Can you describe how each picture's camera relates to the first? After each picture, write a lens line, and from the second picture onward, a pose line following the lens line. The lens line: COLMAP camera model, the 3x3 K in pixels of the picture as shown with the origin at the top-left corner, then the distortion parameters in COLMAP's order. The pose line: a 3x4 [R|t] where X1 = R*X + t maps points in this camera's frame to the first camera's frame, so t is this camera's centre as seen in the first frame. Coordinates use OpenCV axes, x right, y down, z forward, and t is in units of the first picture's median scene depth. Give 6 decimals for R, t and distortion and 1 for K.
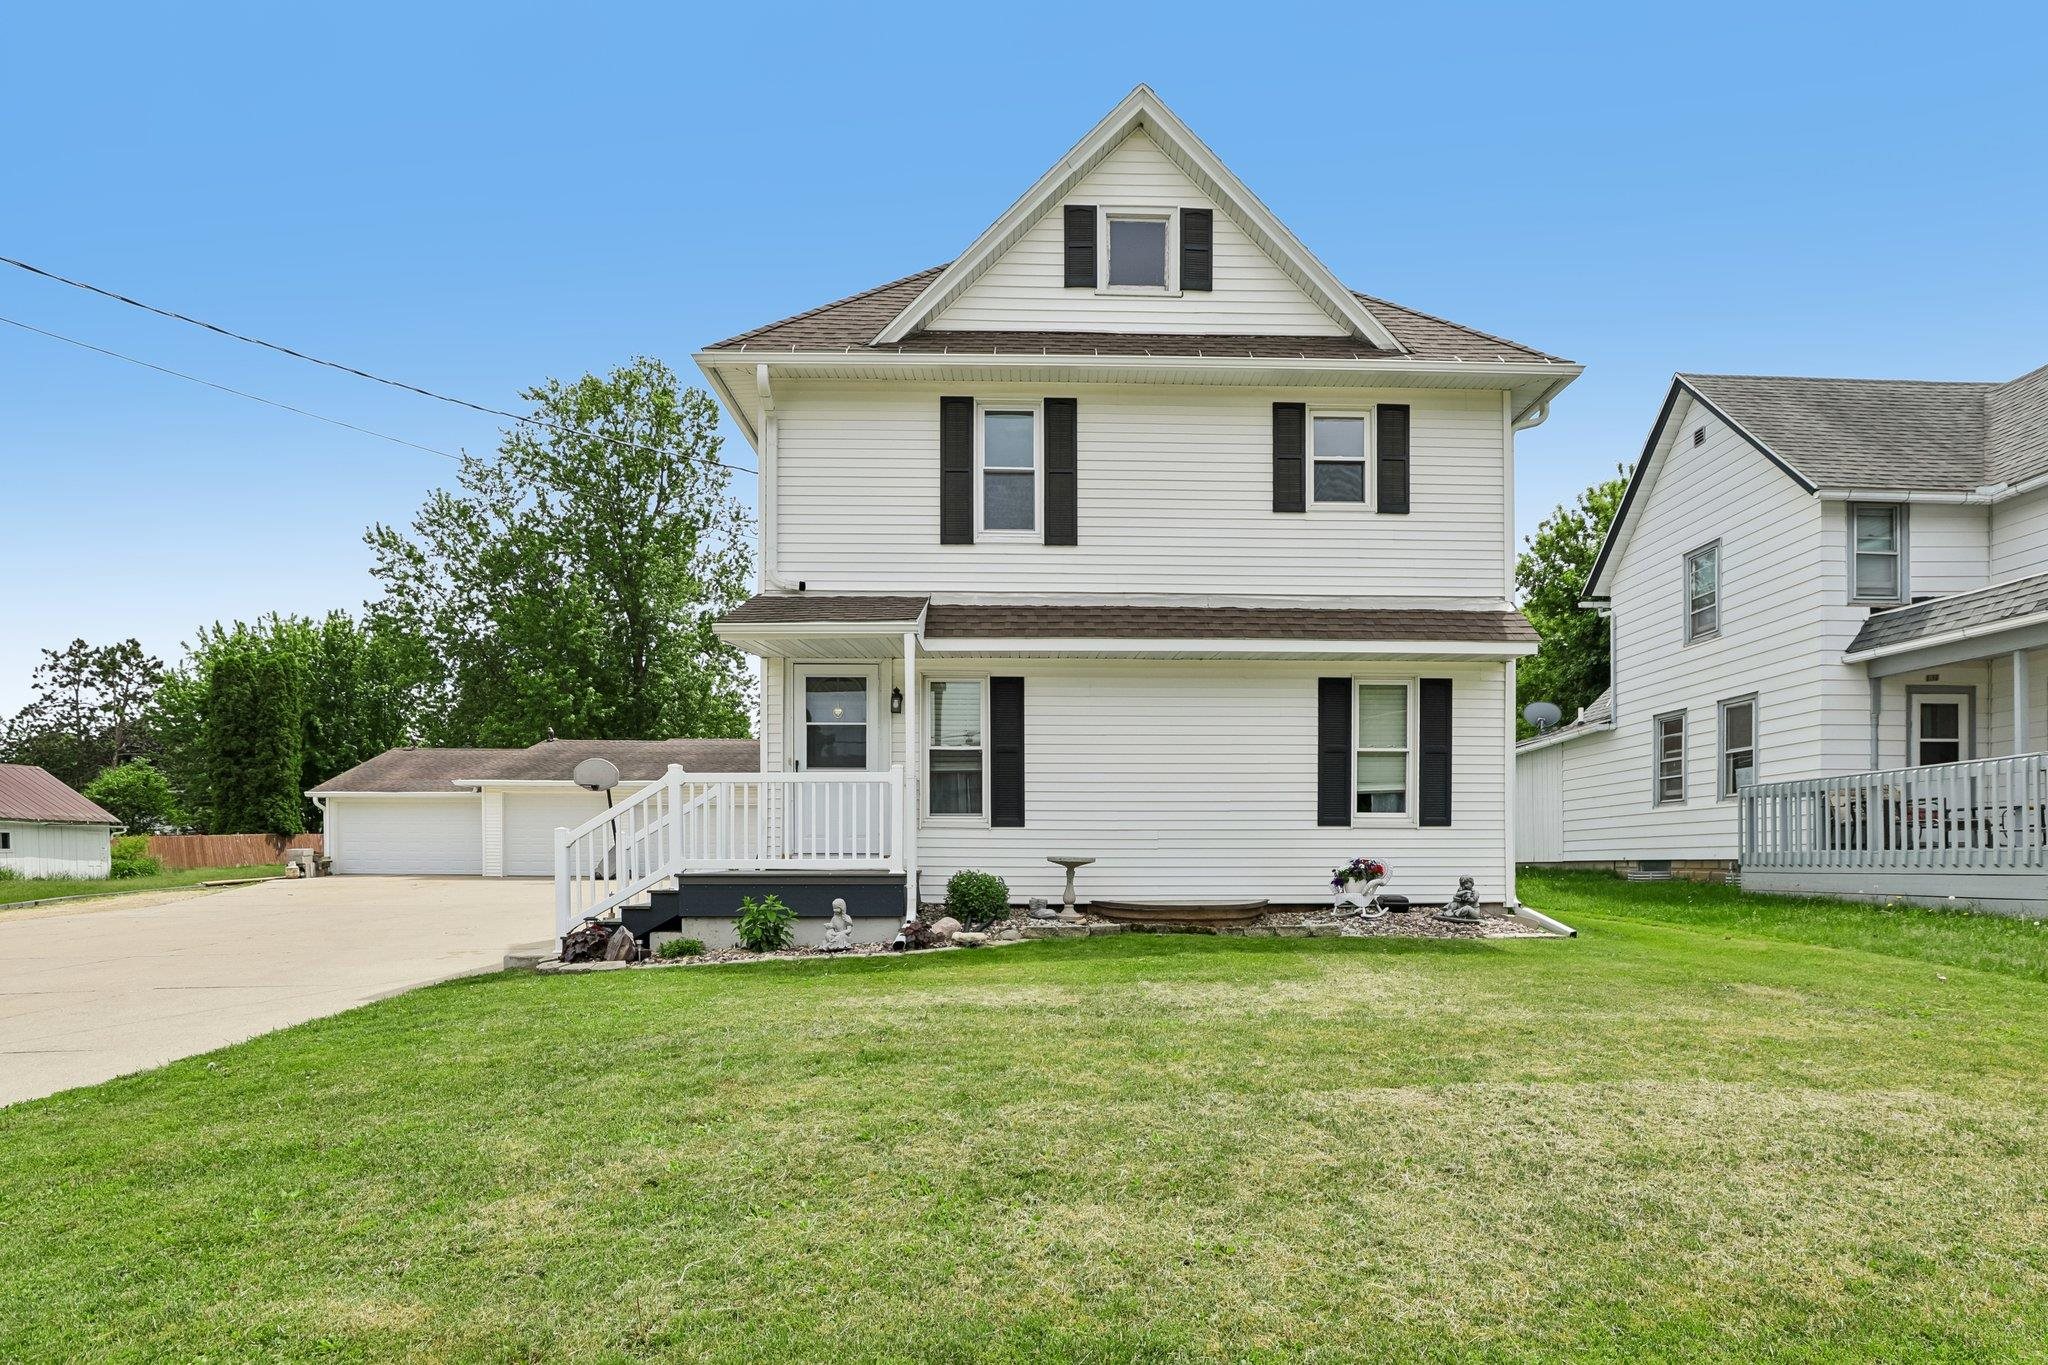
lens RADIAL K [[1058.3, 0, 1053.0], [0, 1058.3, 782.0], [0, 0, 1]] dist [-0.000424, 0.000127]
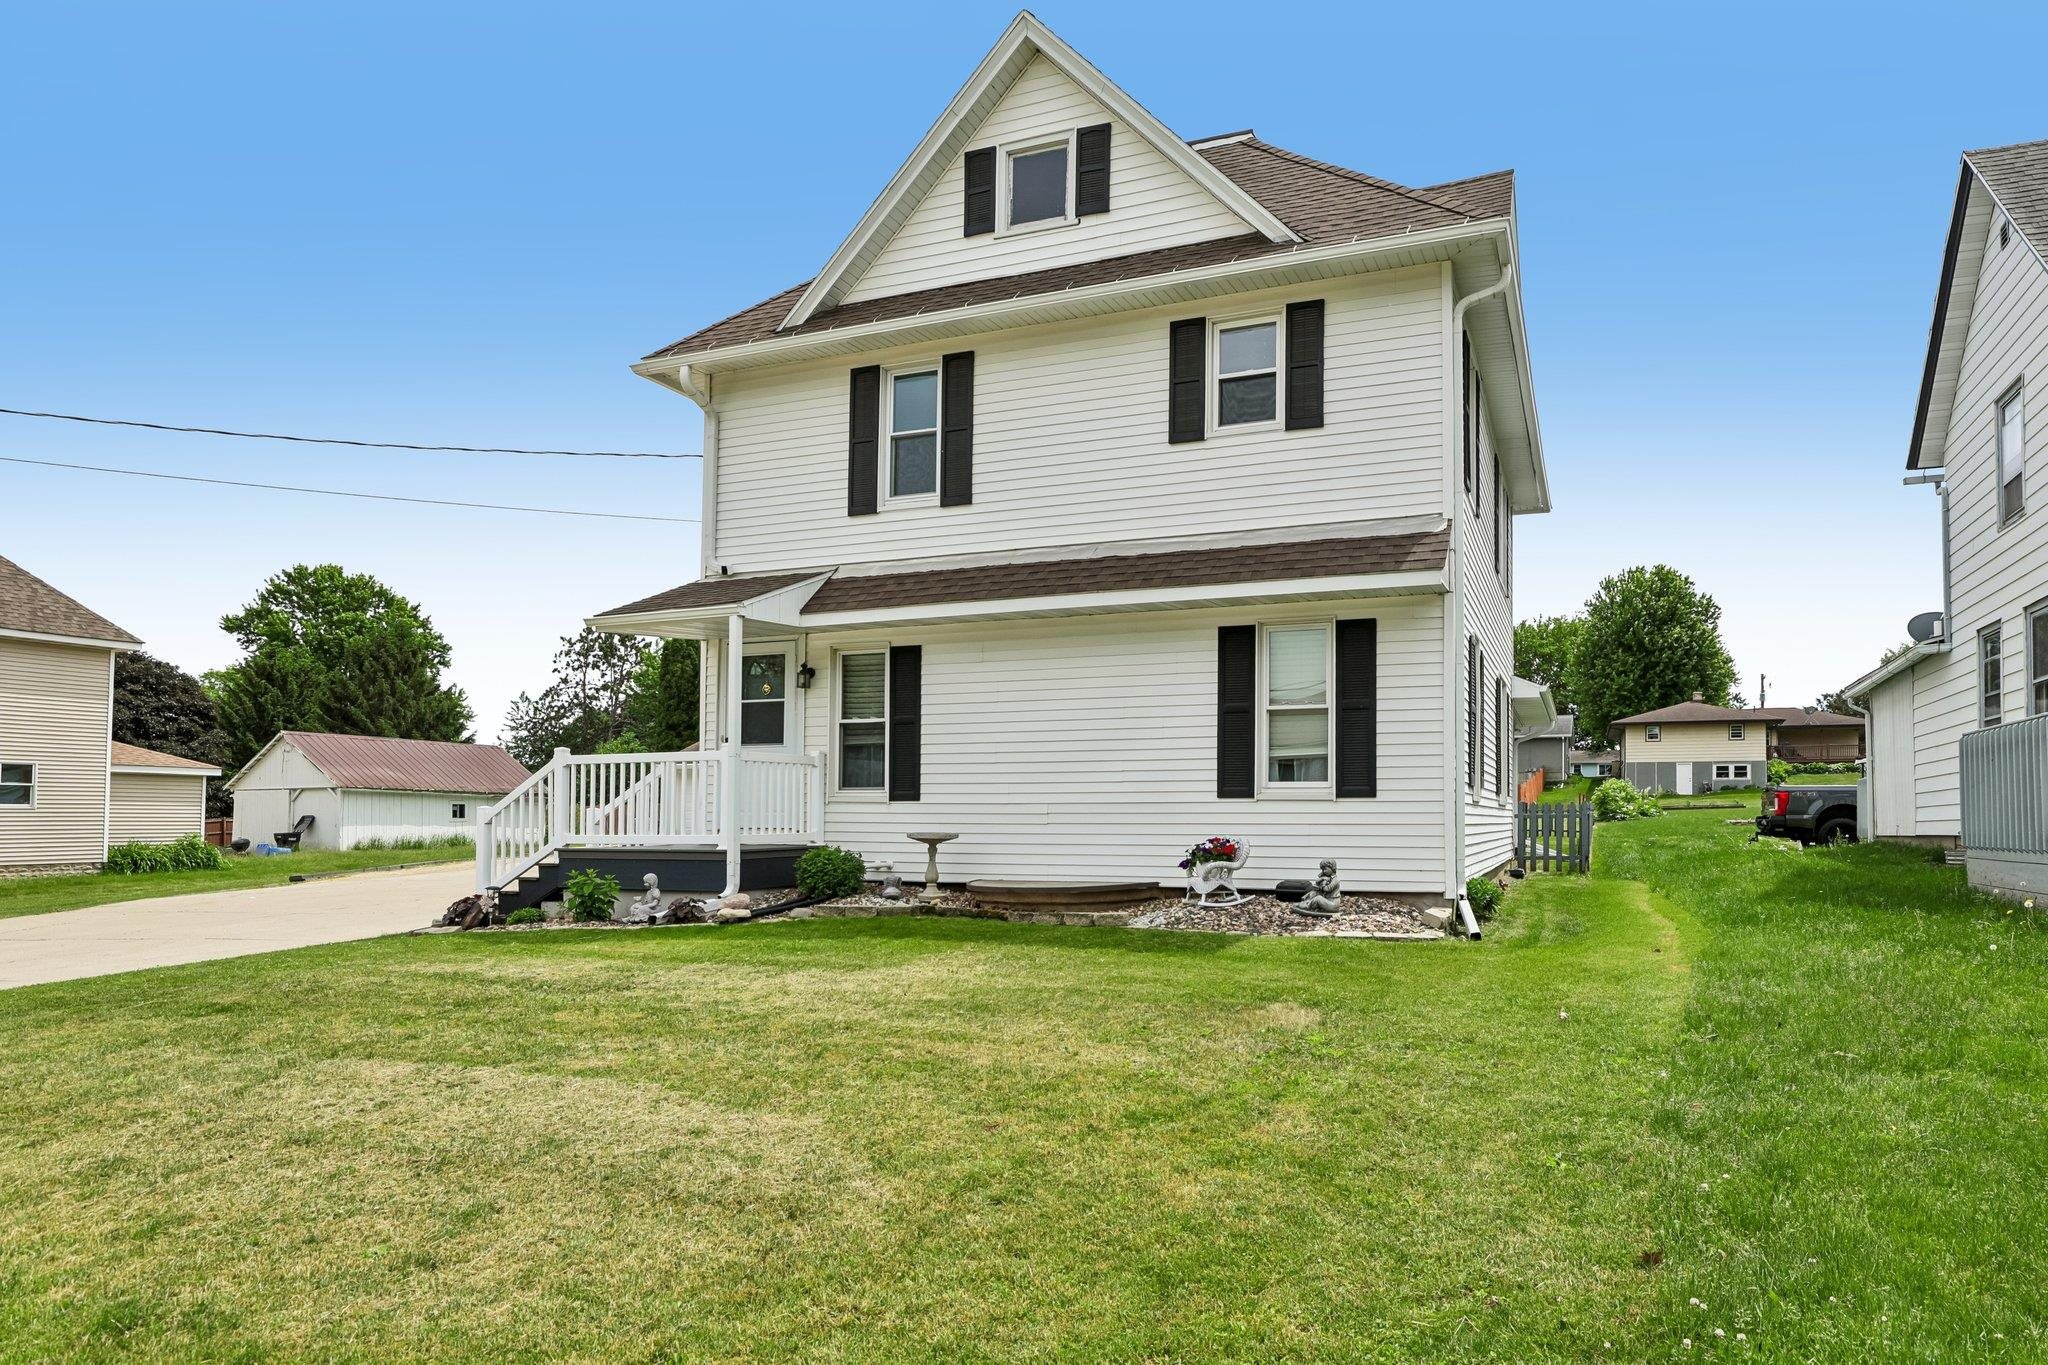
lens RADIAL K [[1202.4, 0, 1024.0], [0, 1202.4, 682.5], [0, 0, 1]] dist [0.022160, -0.000049]
pose [[0.921207, -0.044139, -0.386560, 0.476385], [0.026420, 0.998347, -0.051033, -0.006489], [0.388174, 0.036799, 0.920851, 0.027223]]
